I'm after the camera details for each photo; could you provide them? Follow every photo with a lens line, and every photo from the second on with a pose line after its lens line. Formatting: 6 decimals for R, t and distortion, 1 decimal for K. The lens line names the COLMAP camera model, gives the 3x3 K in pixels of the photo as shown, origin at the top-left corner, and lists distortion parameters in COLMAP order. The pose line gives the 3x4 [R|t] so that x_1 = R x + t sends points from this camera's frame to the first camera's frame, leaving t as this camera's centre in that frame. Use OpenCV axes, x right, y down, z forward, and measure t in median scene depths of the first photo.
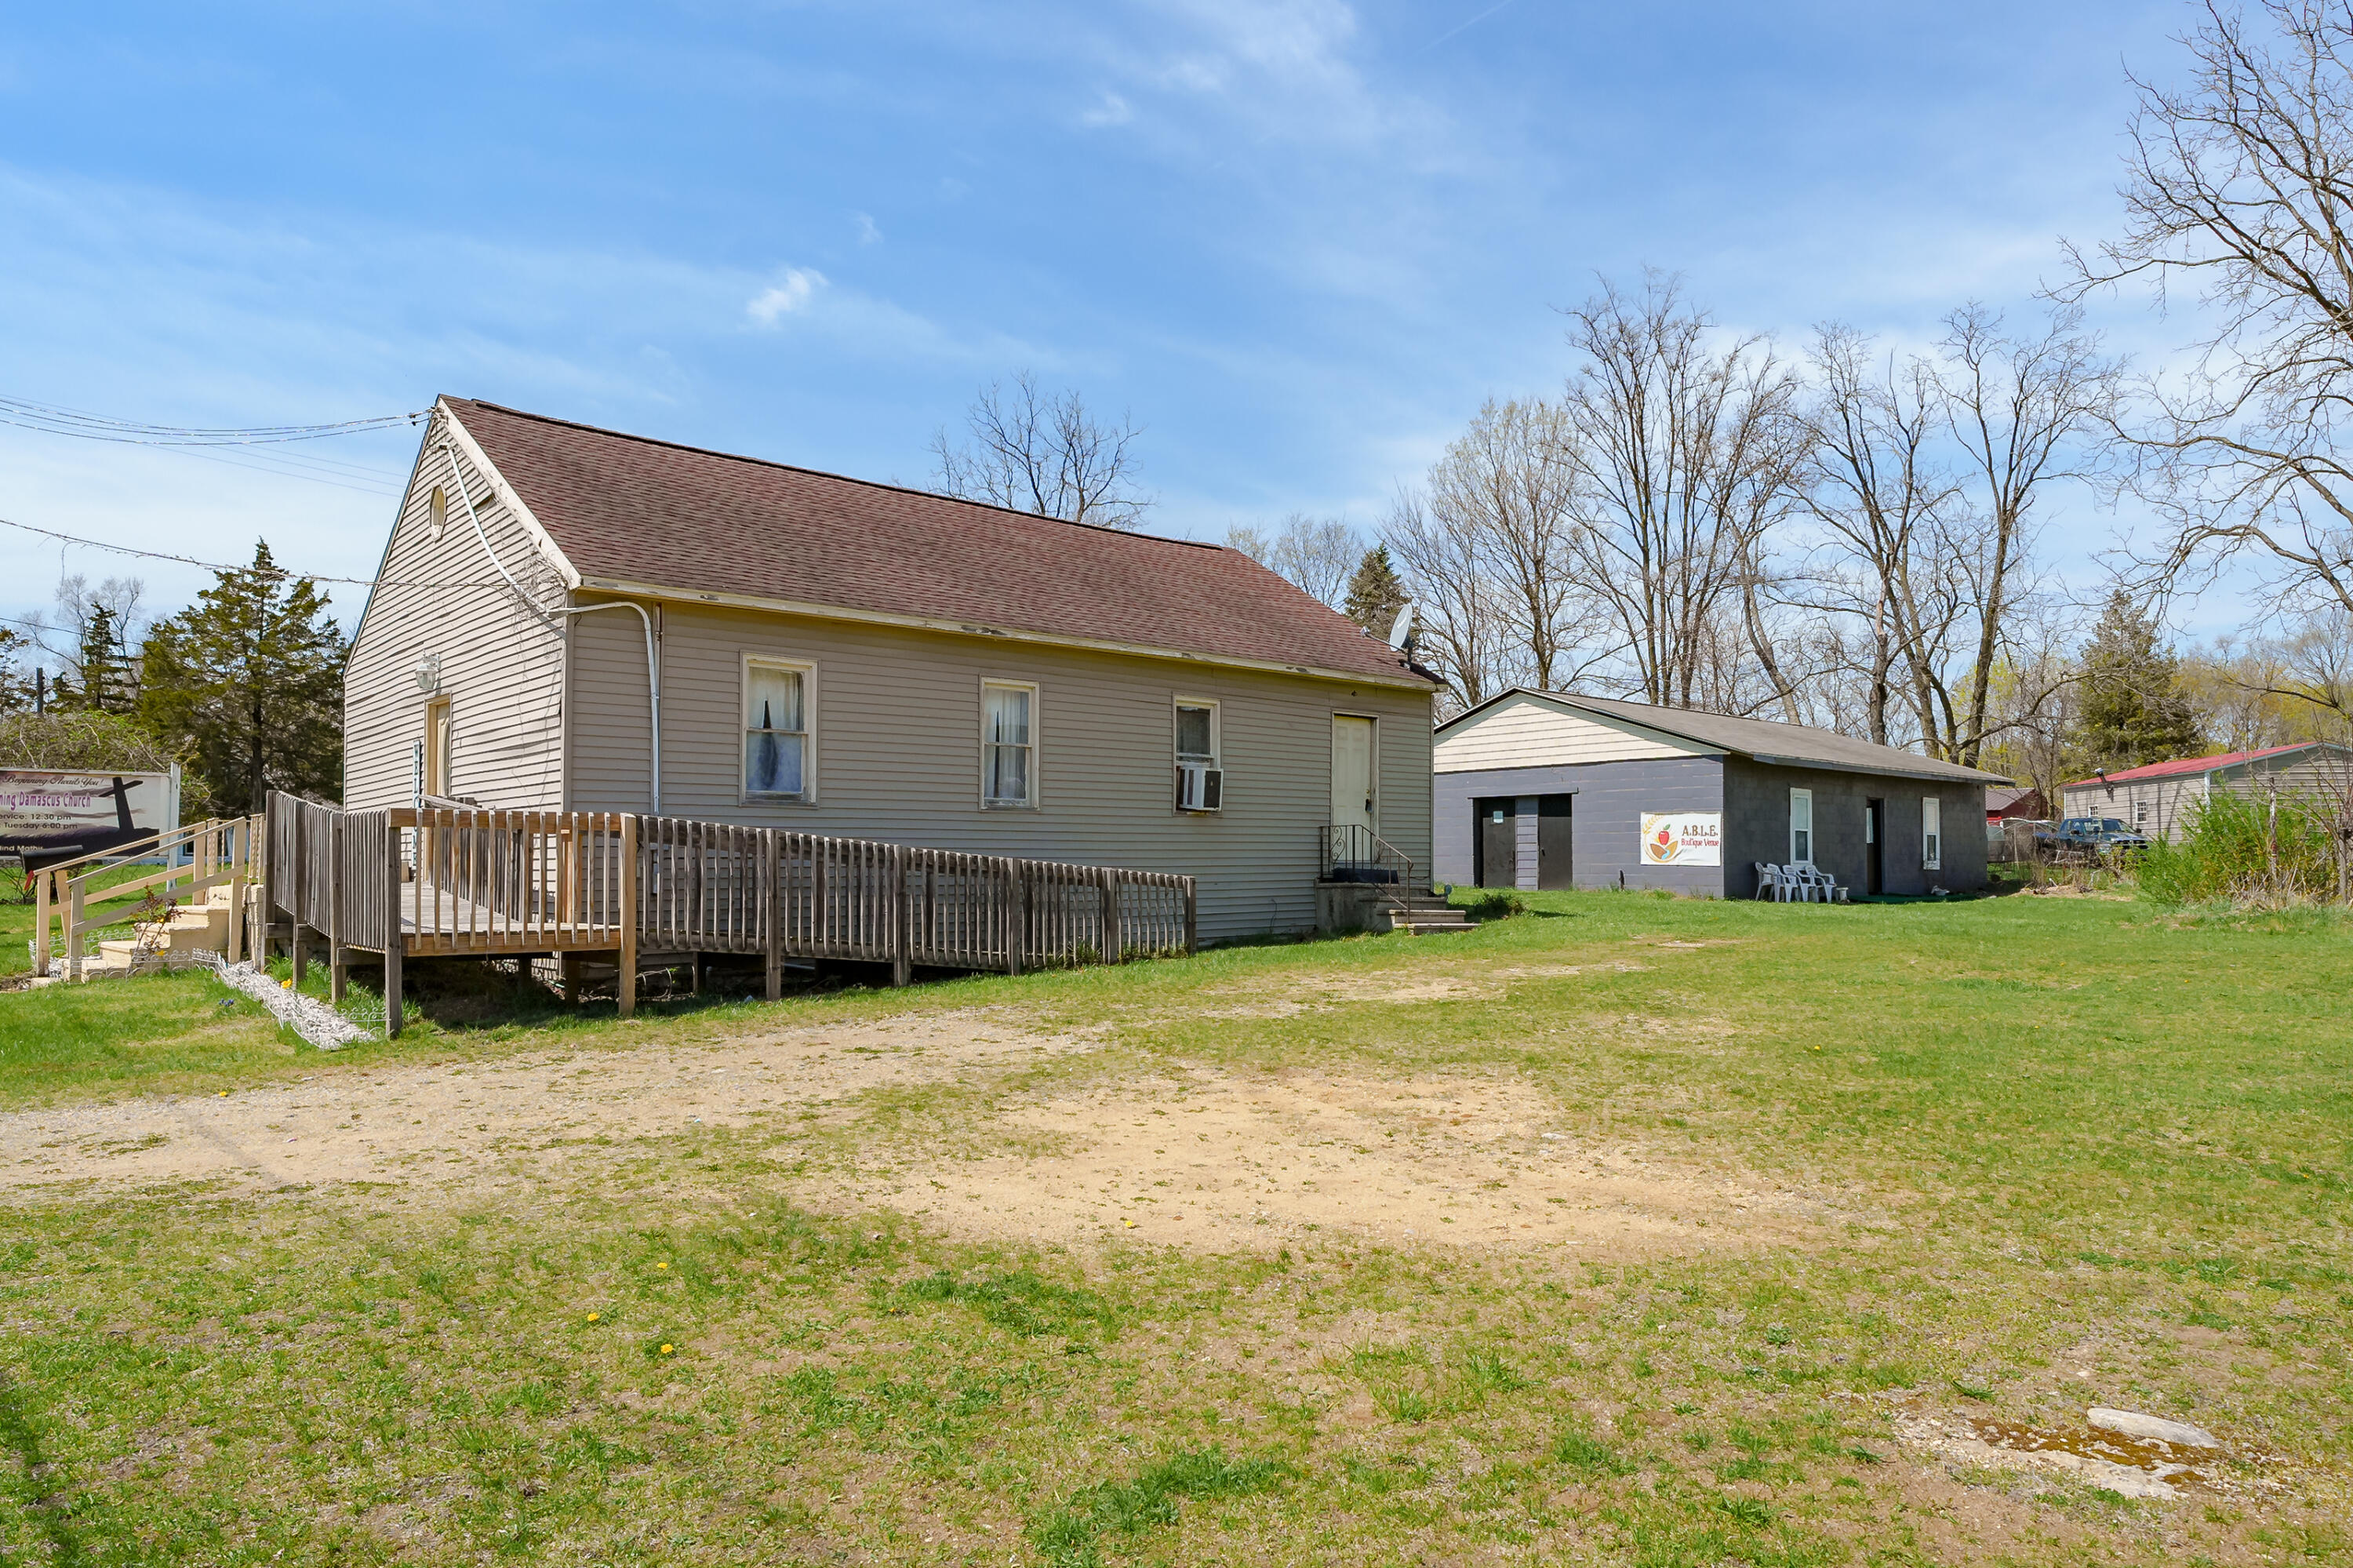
lens RADIAL K [[1486.8, 0, 1156.9], [0, 1486.8, 803.9], [0, 0, 1]] dist [0.006584, -0.001281]
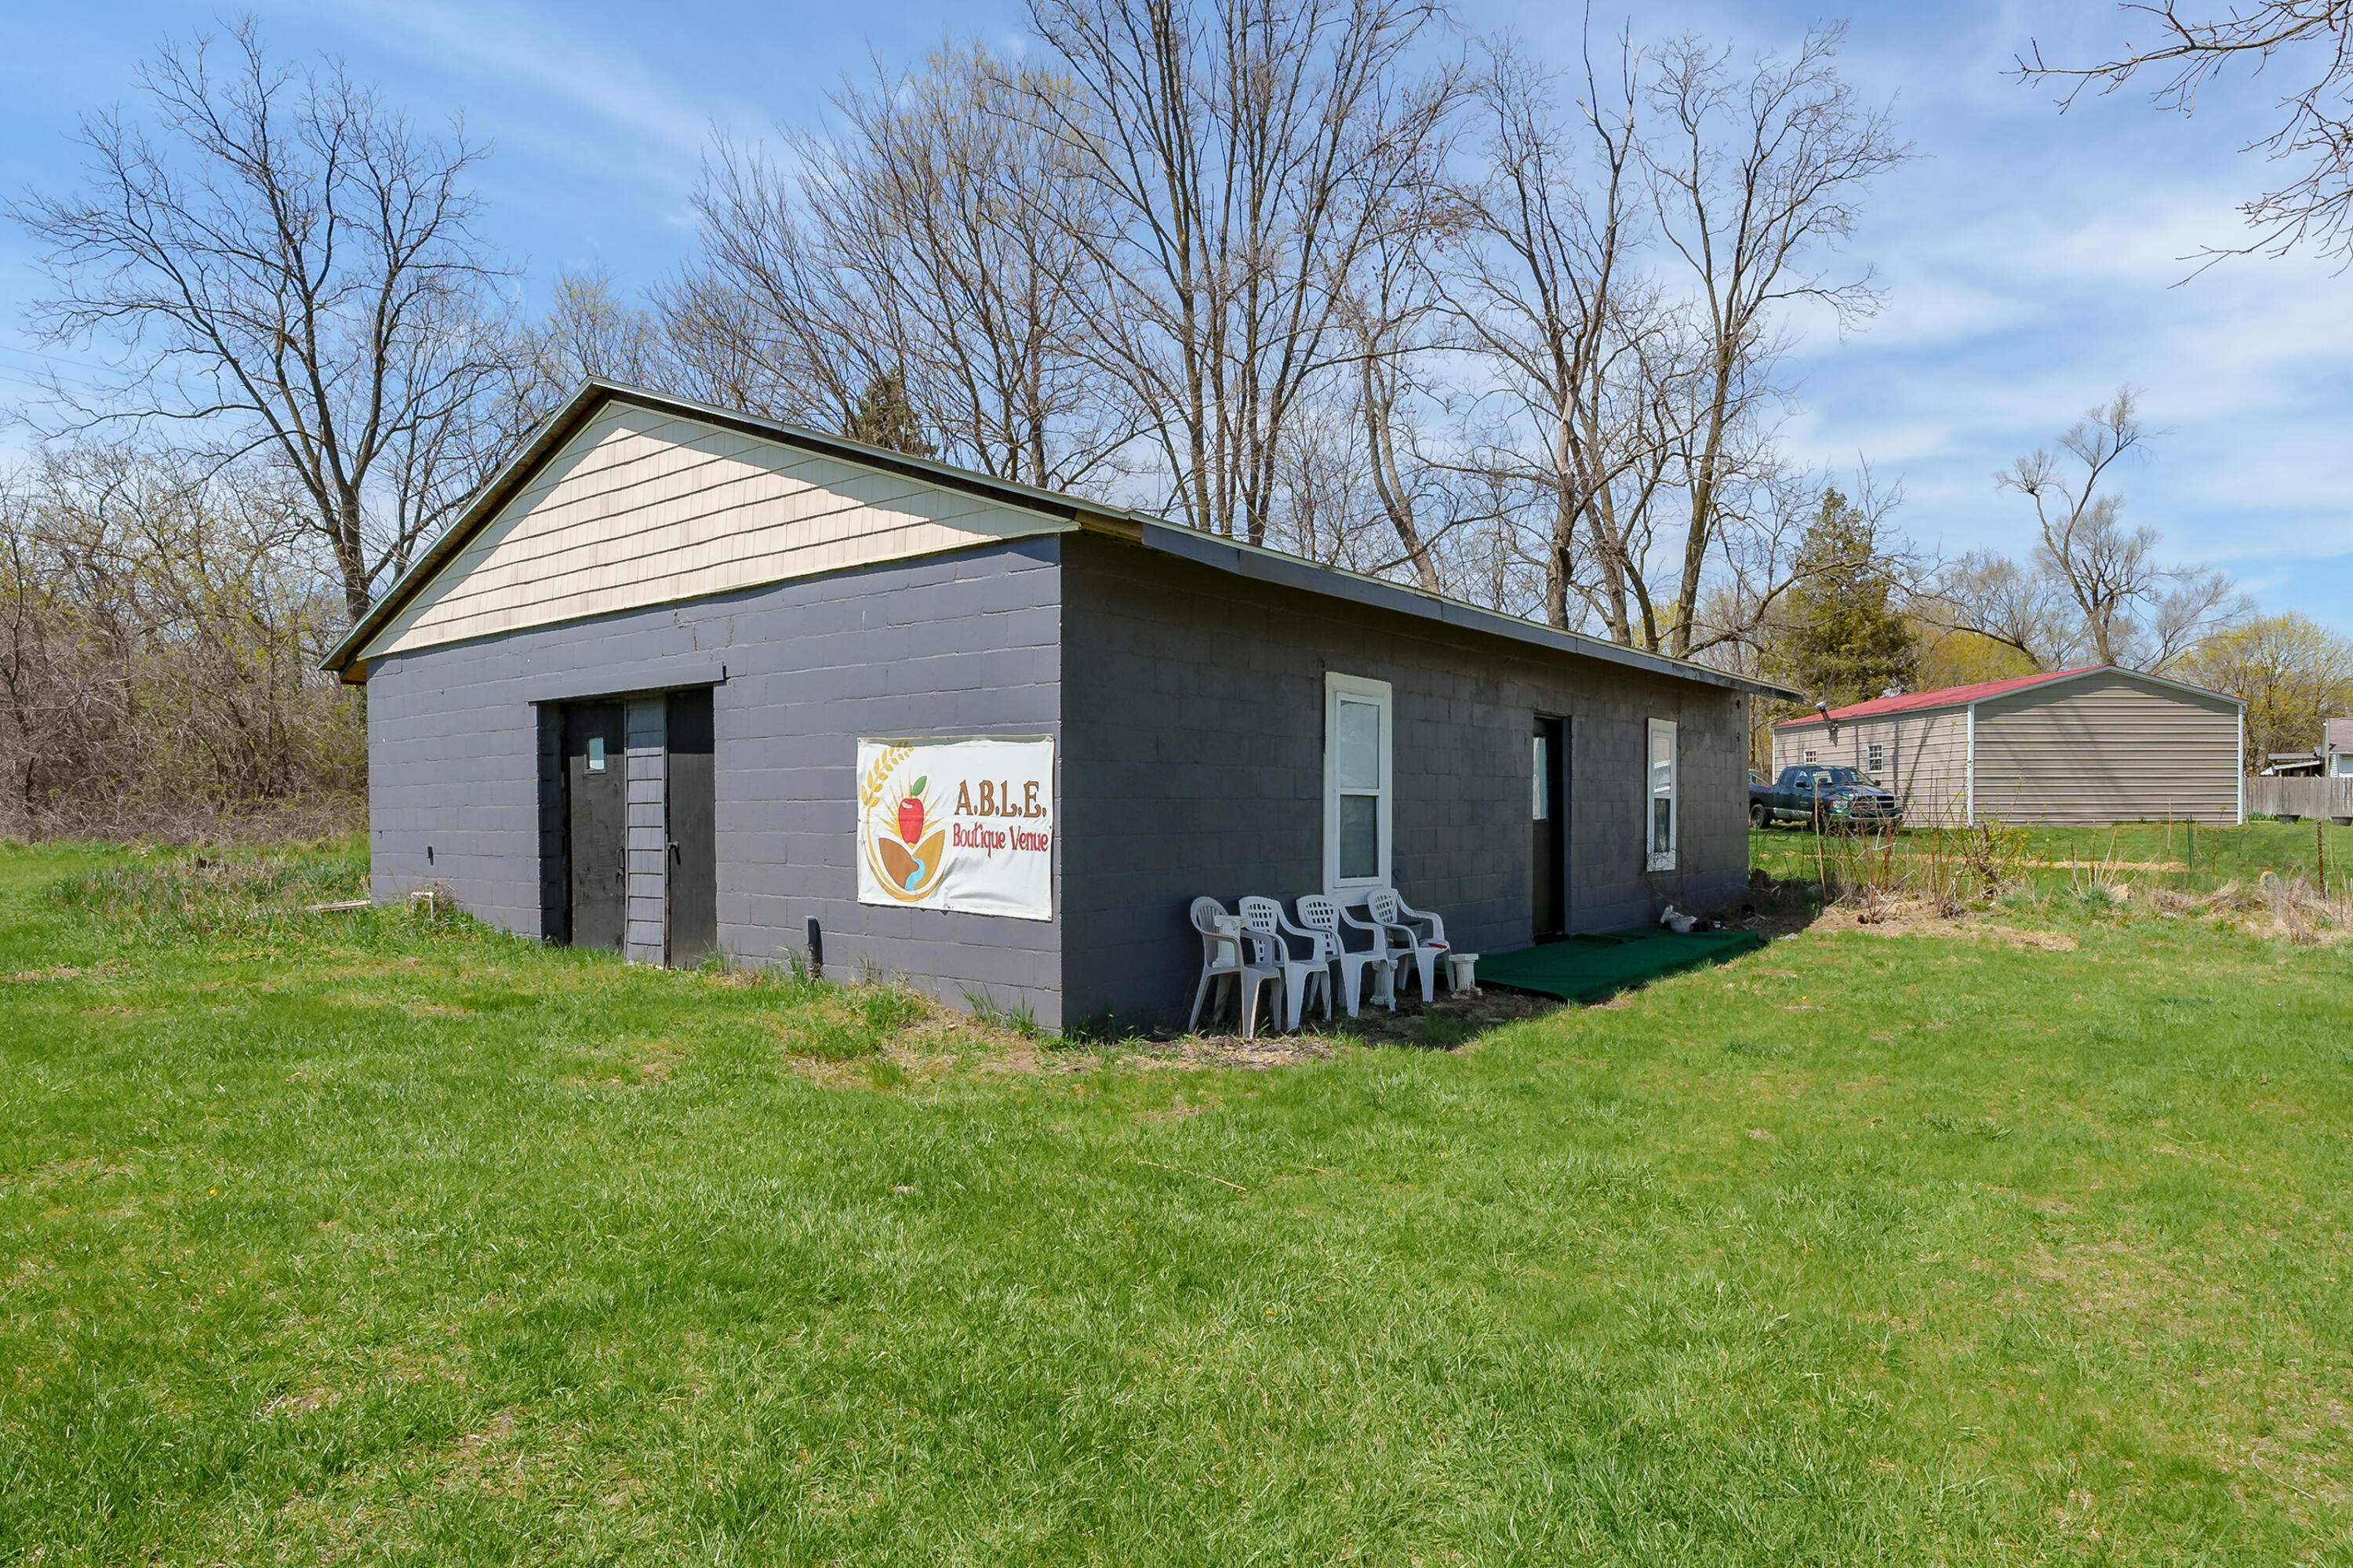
lens RADIAL K [[1338.3, 0, 1166.8], [0, 1338.3, 796.9], [0, 0, 1]] dist [-0.006038, 0.001761]
pose [[0.985547, 0.000760, 0.169402, 0.339359], [-0.006653, 0.999392, 0.034225, 0.007947], [-0.169273, -0.034857, 0.984953, 0.704526]]
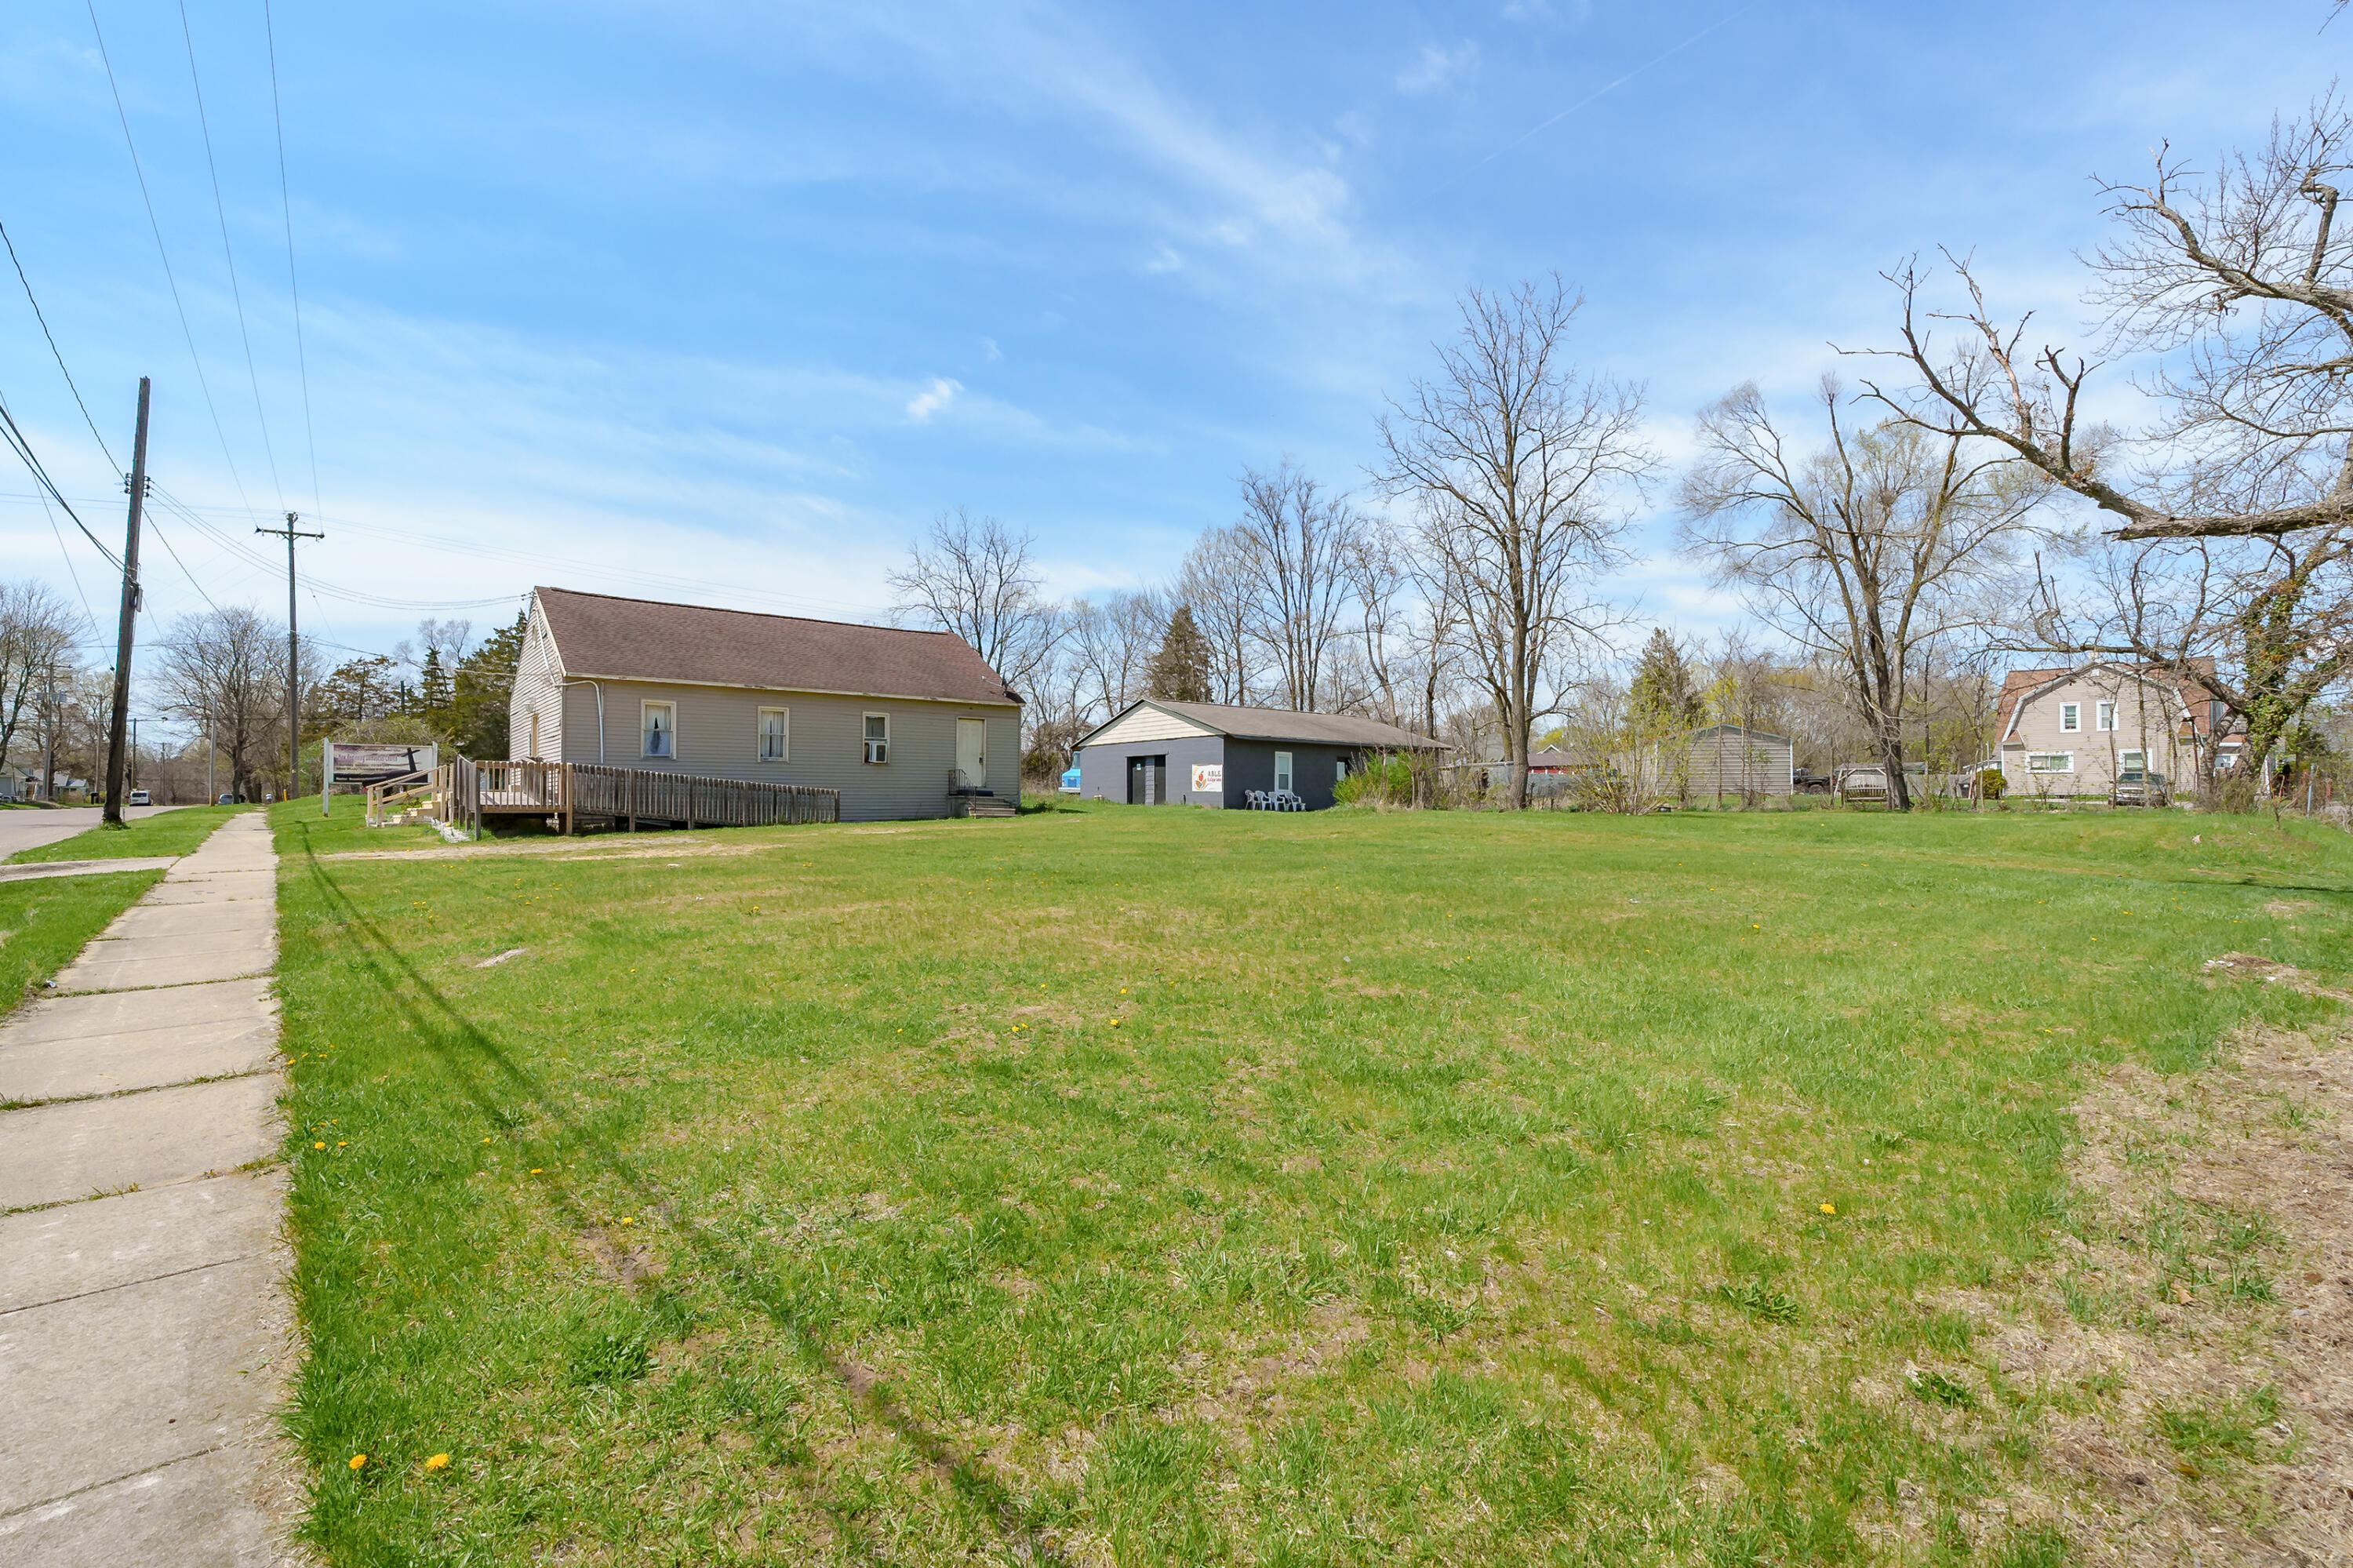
lens RADIAL K [[1061.9, 0, 1164.0], [0, 1061.9, 792.9], [0, 0, 1]] dist [-0.003712, 0.000754]
pose [[0.999450, 0.000171, -0.033151, 0.332104], [0.000802, 0.999569, 0.029343, 0.002277], [0.033142, -0.029353, 0.999020, -0.378695]]
